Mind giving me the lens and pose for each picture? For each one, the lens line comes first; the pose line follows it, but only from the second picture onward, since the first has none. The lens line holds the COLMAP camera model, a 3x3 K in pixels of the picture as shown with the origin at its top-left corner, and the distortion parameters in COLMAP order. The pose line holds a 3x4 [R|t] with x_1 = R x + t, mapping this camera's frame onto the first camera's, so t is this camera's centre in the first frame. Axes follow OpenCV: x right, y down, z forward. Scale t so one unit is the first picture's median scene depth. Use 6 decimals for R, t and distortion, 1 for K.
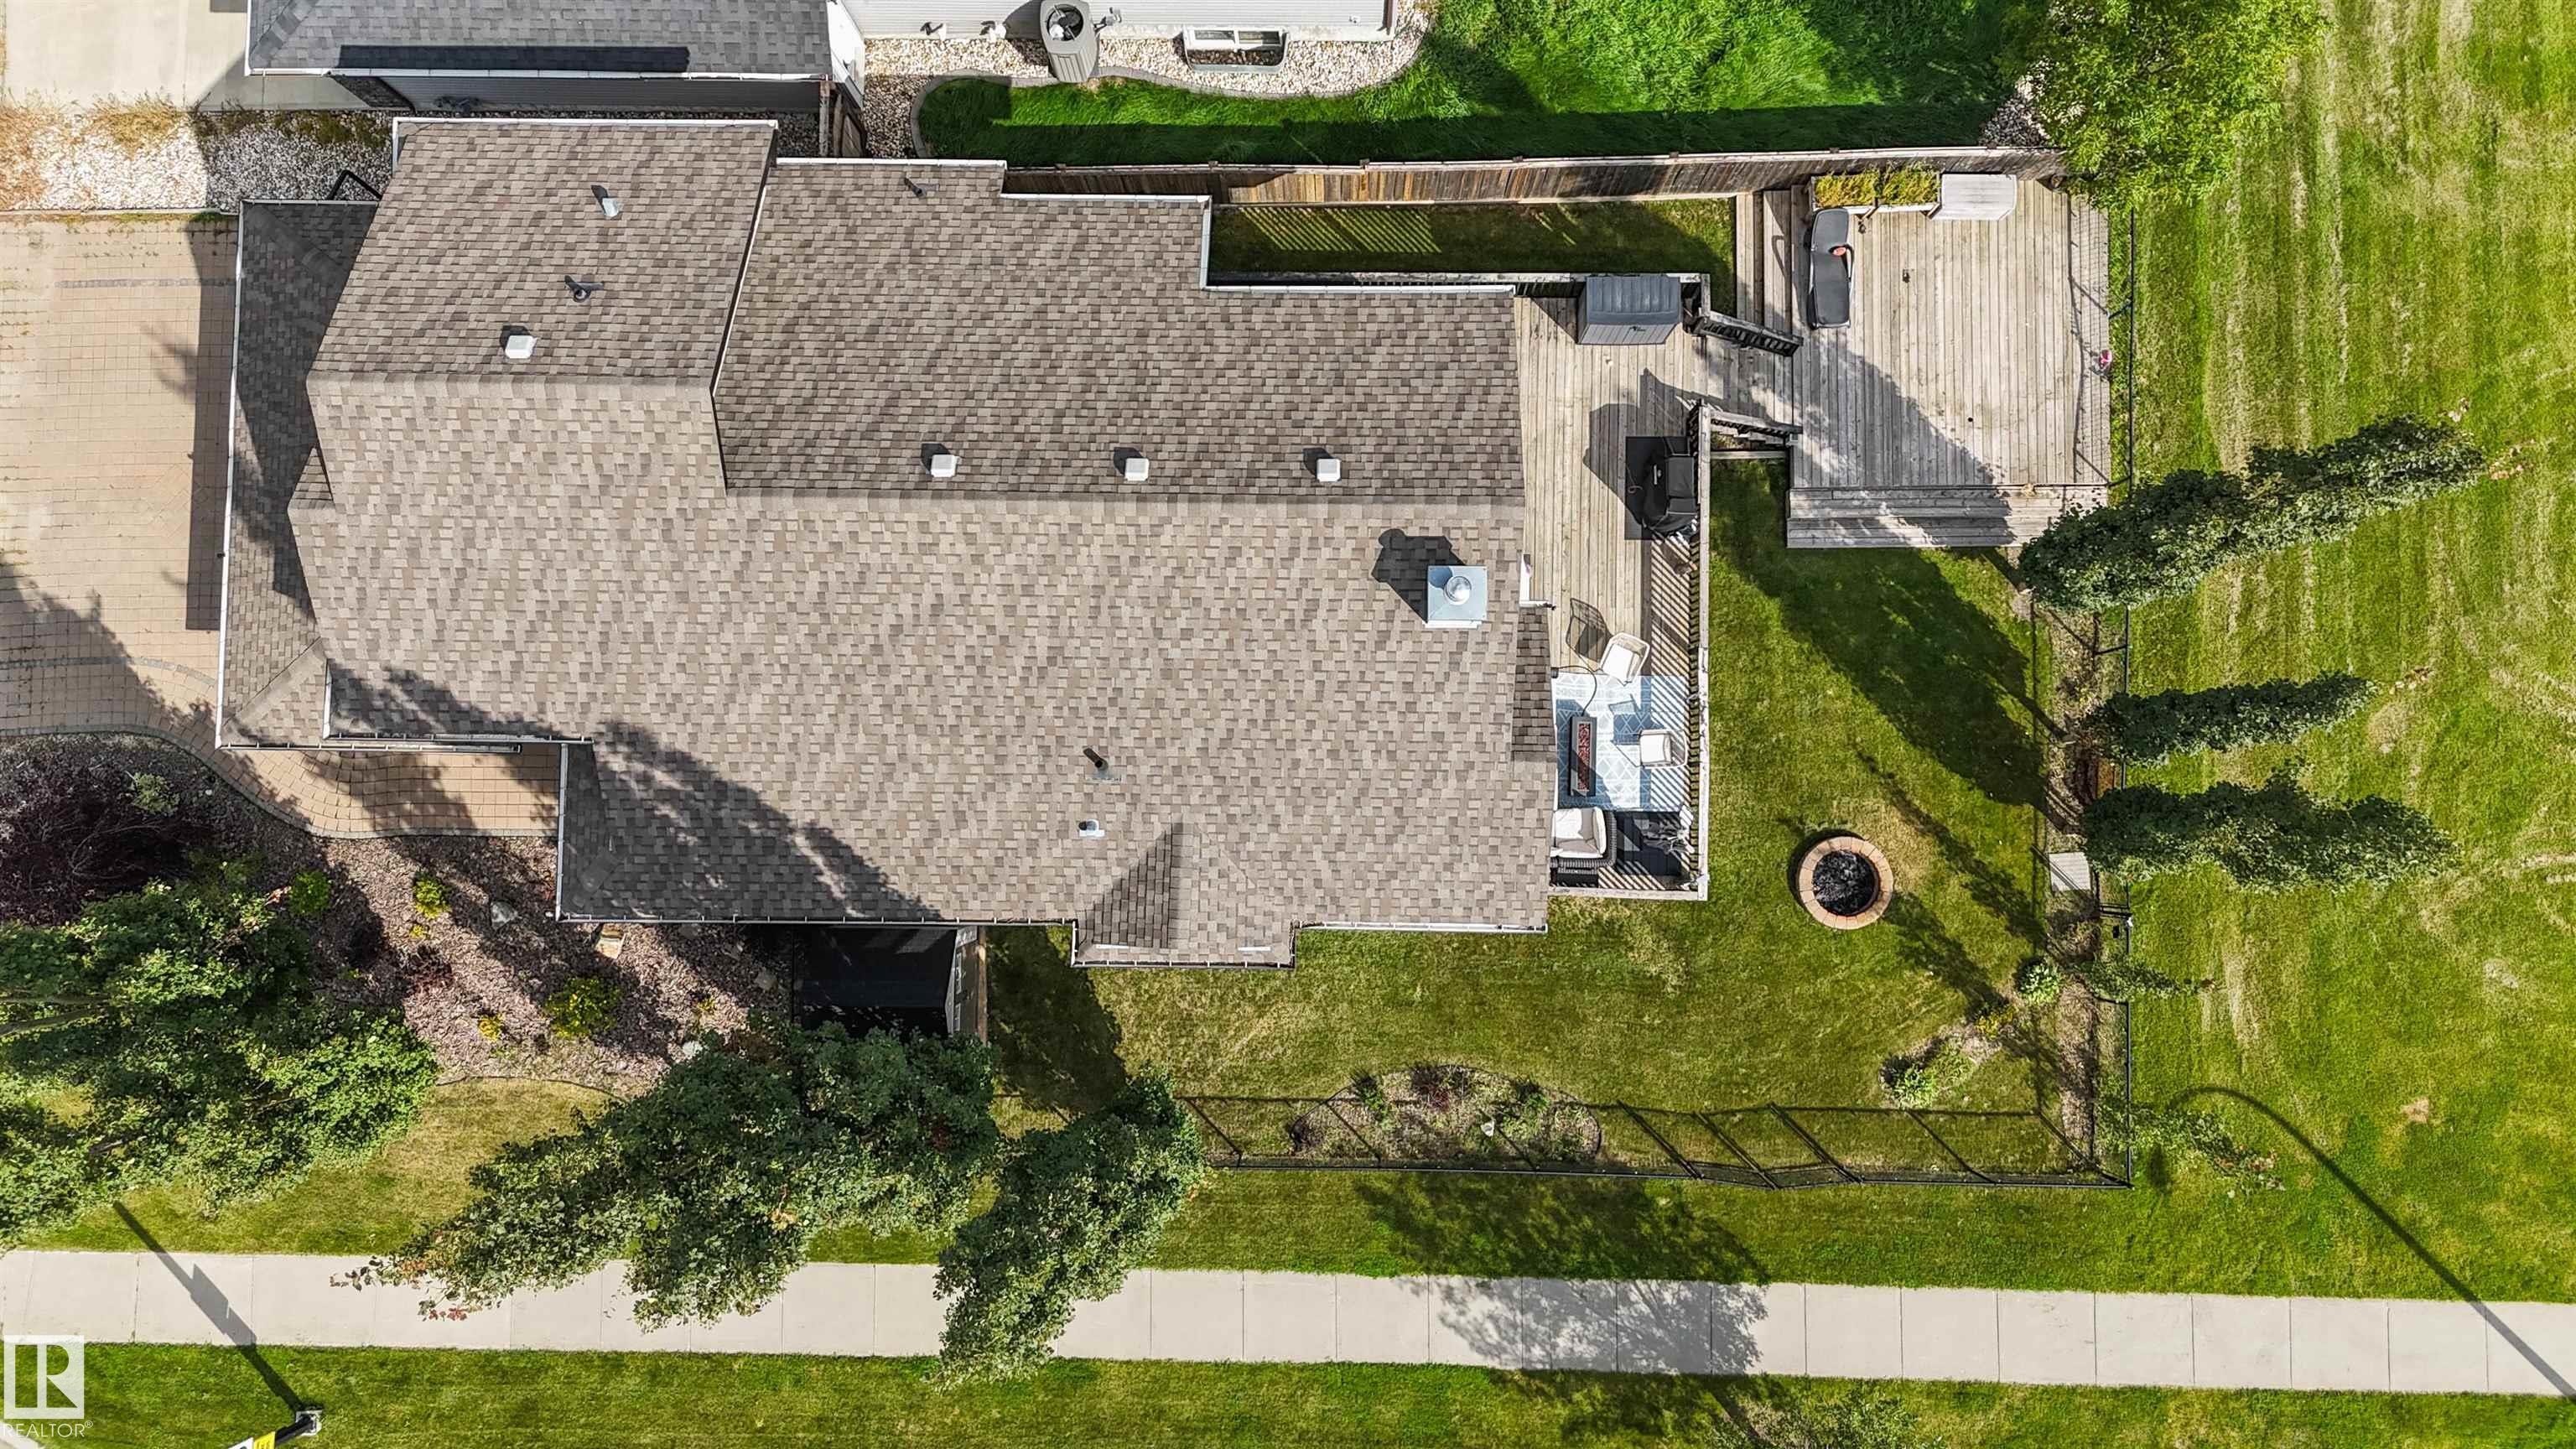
lens RADIAL K [[1896.7, 0, 1264.5], [0, 1896.7, 734.6], [0, 0, 1]] dist [0.056038, -0.031041]
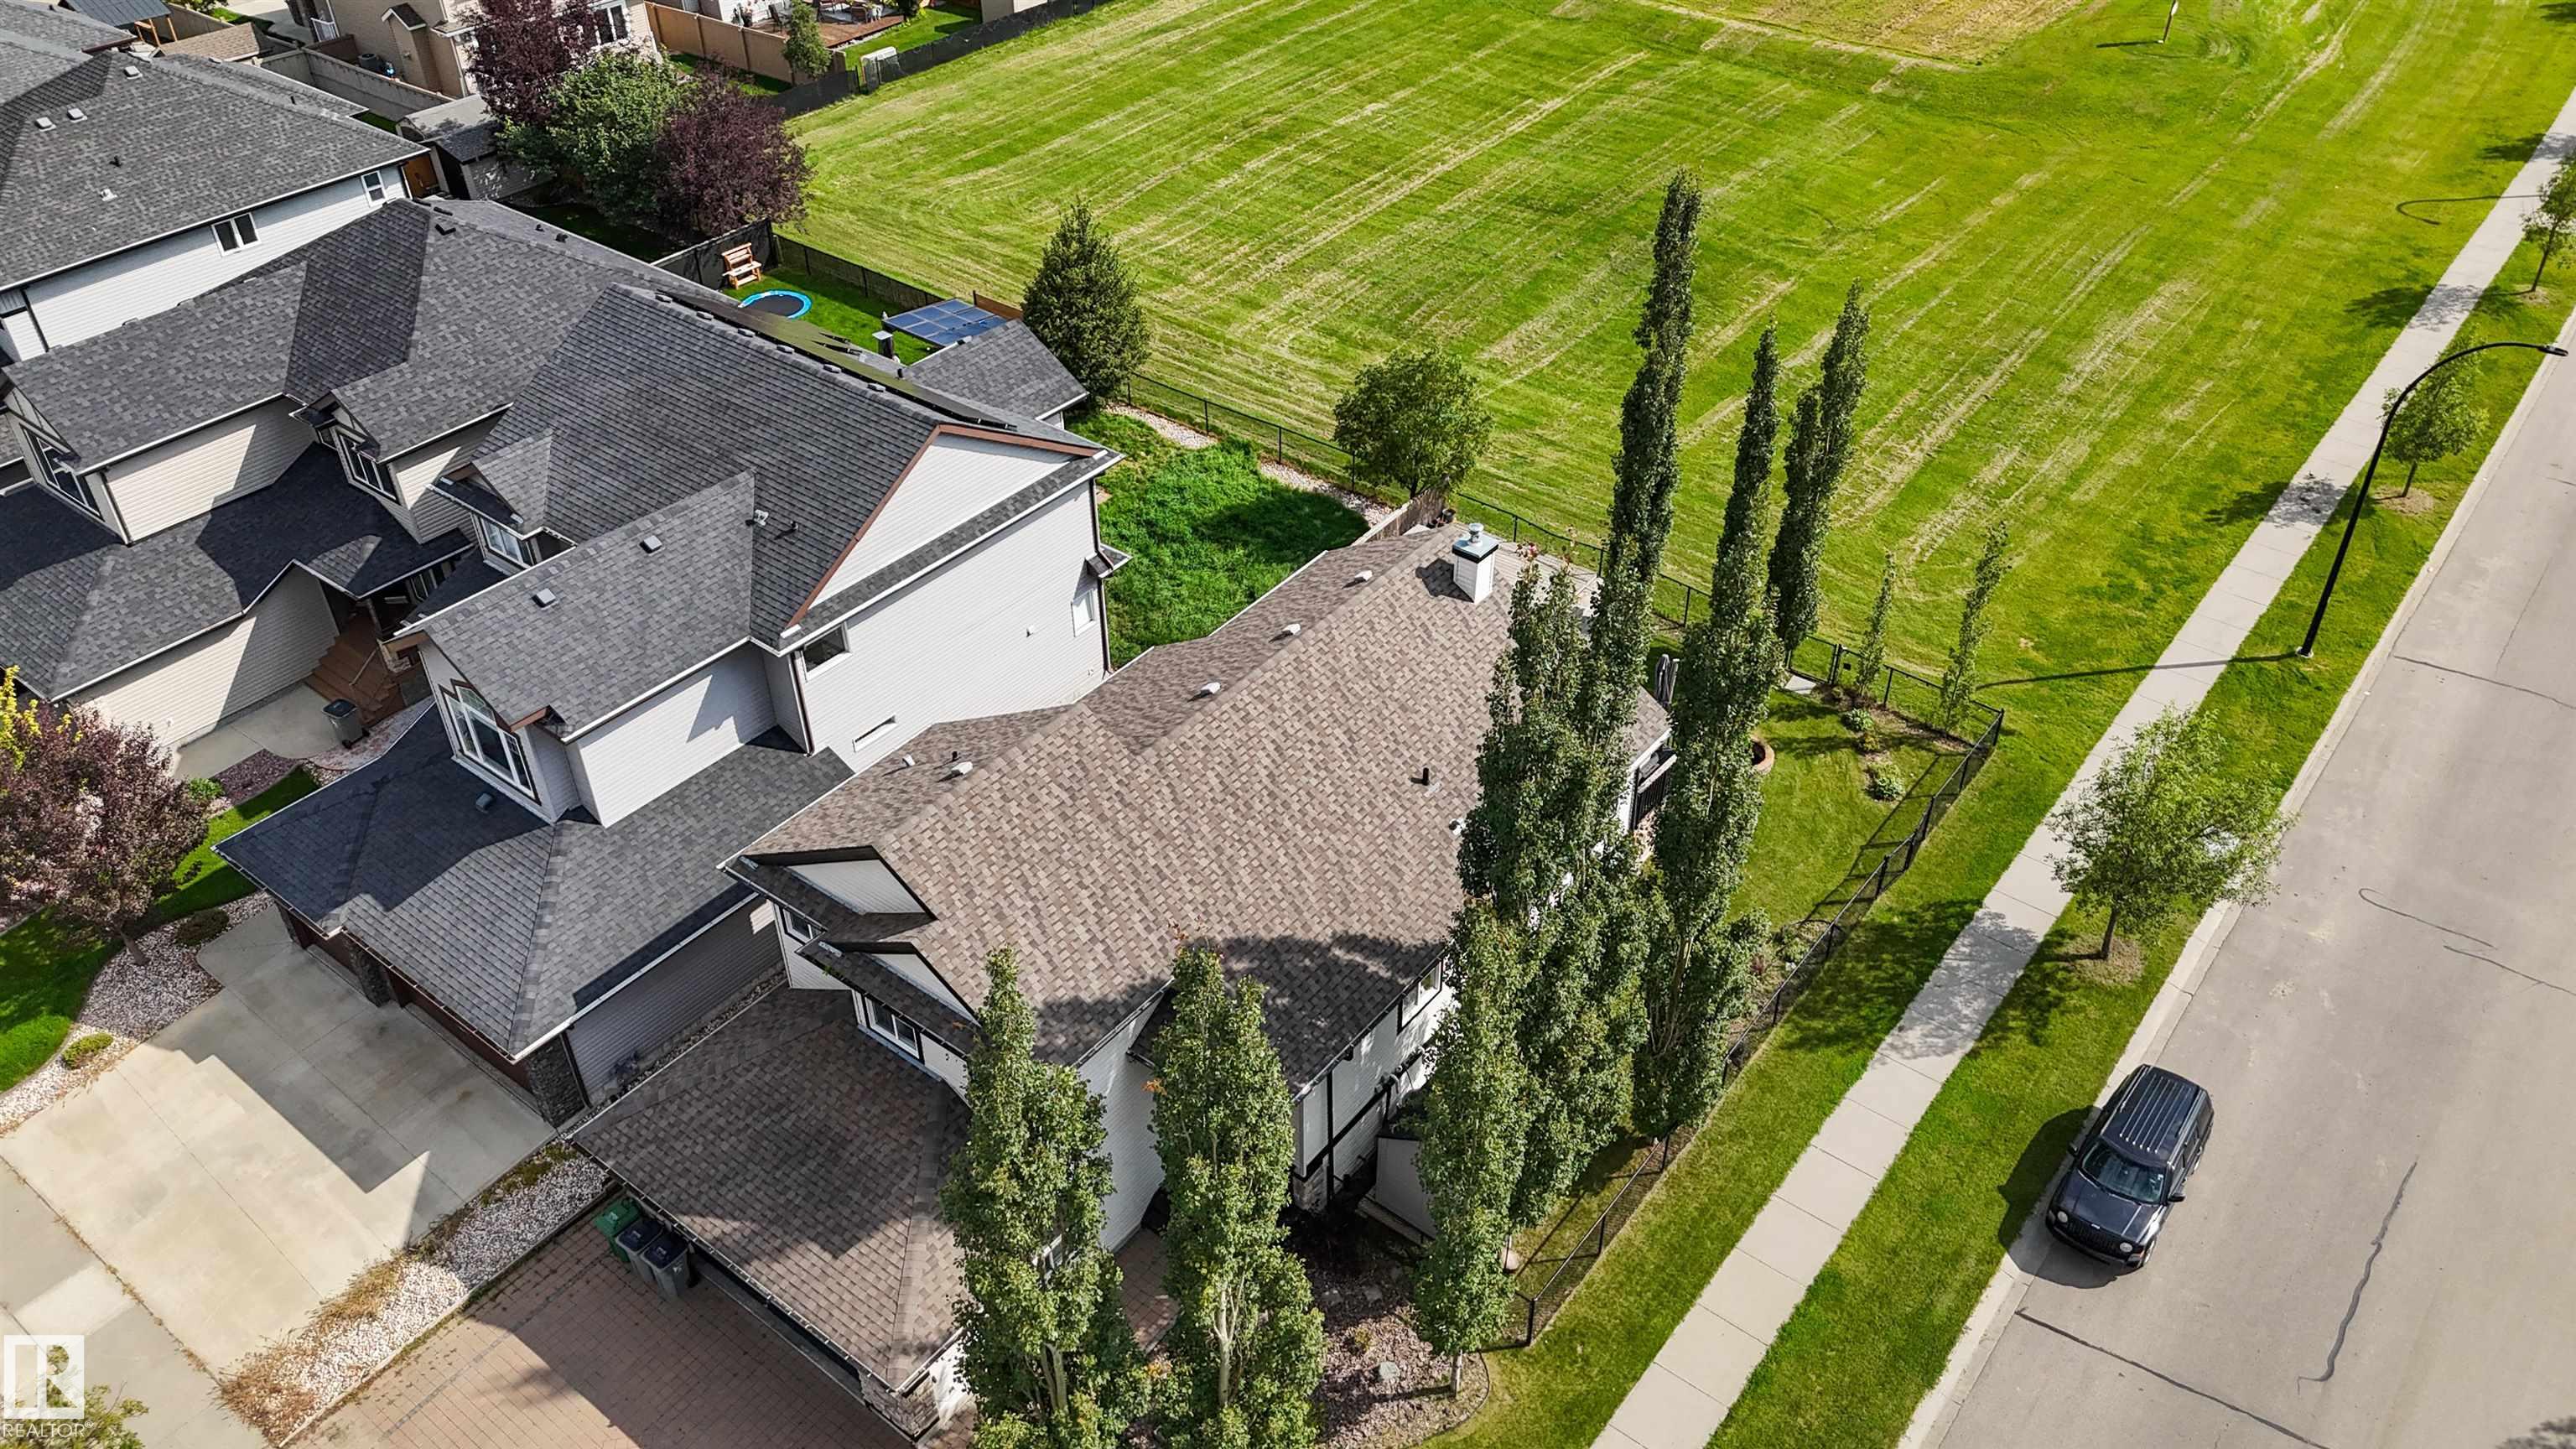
lens RADIAL K [[1896.7, 0, 1302.6], [0, 1896.7, 709.3], [0, 0, 1]] dist [0.056038, -0.031041]
pose [[0.603434, -0.466578, 0.646663, -0.847832], [0.795572, 0.407338, -0.448487, 0.456413], [-0.054156, 0.785100, 0.616997, 0.074435]]
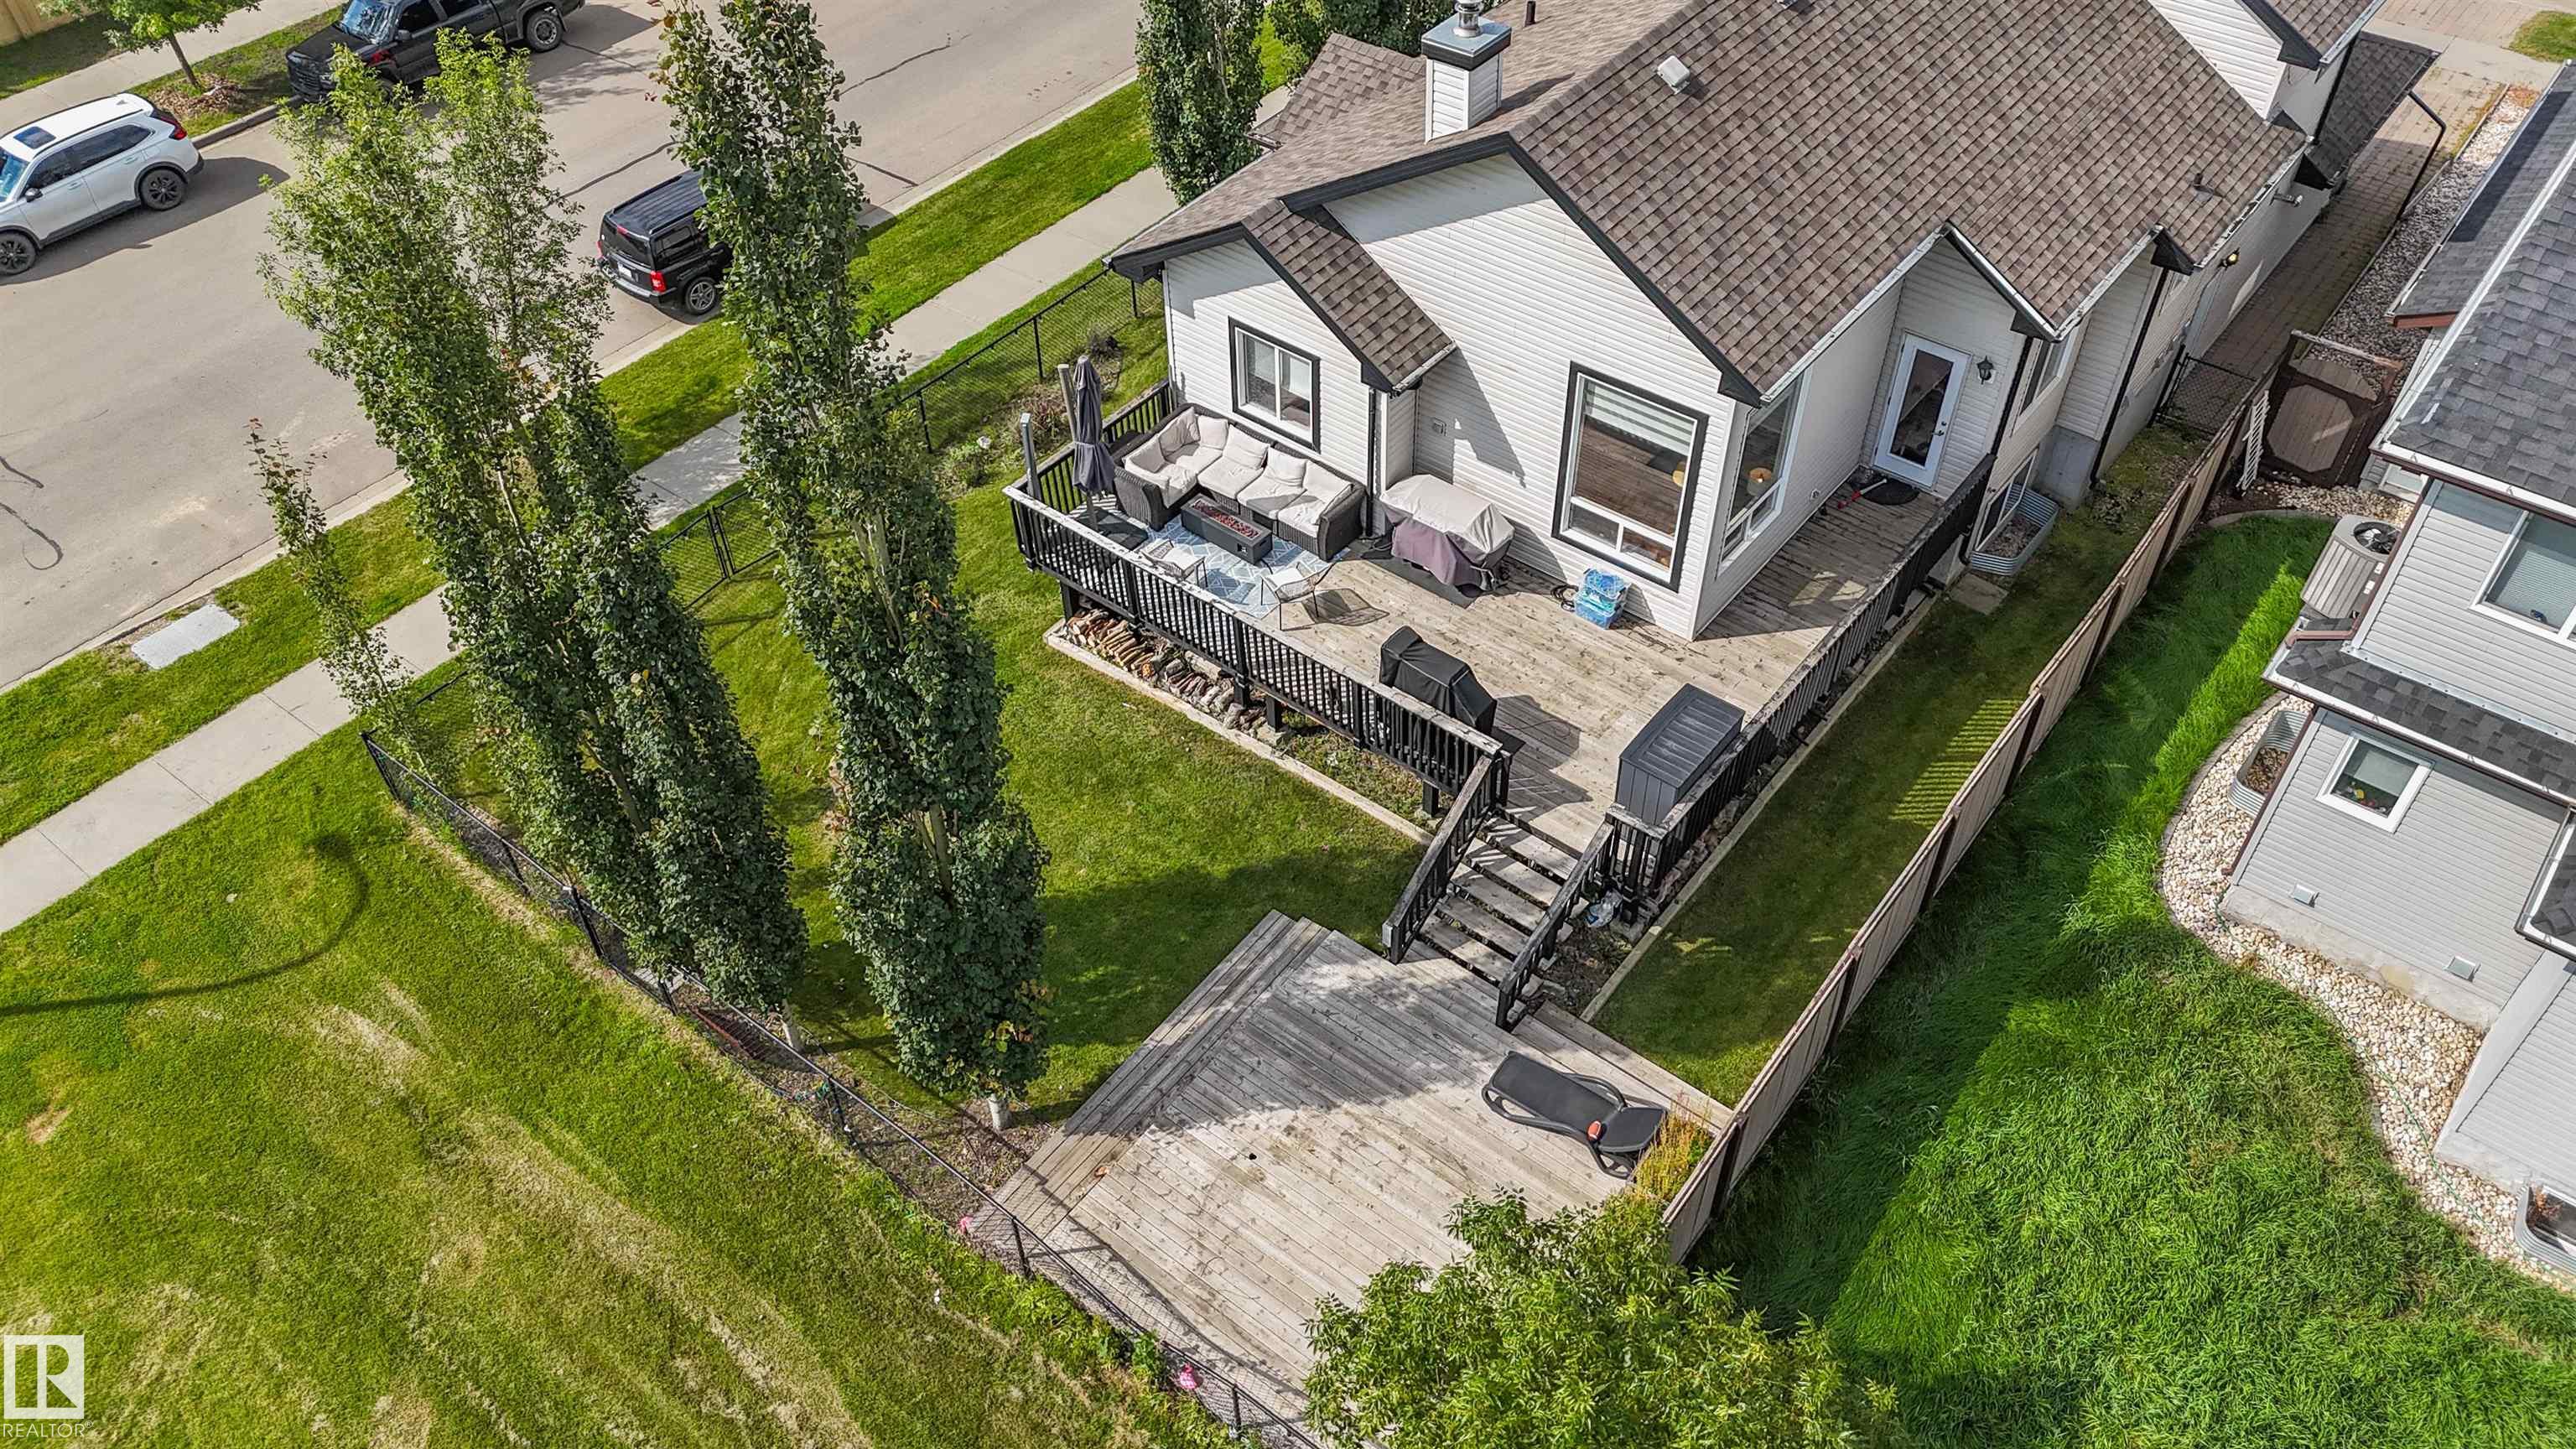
lens RADIAL K [[1896.7, 0, 1293.0], [0, 1896.7, 728.7], [0, 0, 1]] dist [0.056038, -0.031041]
pose [[-0.612215, 0.585170, -0.531761, 0.606413], [-0.786505, -0.381573, 0.485604, -0.421496], [0.081255, 0.715527, 0.693844, 0.465521]]
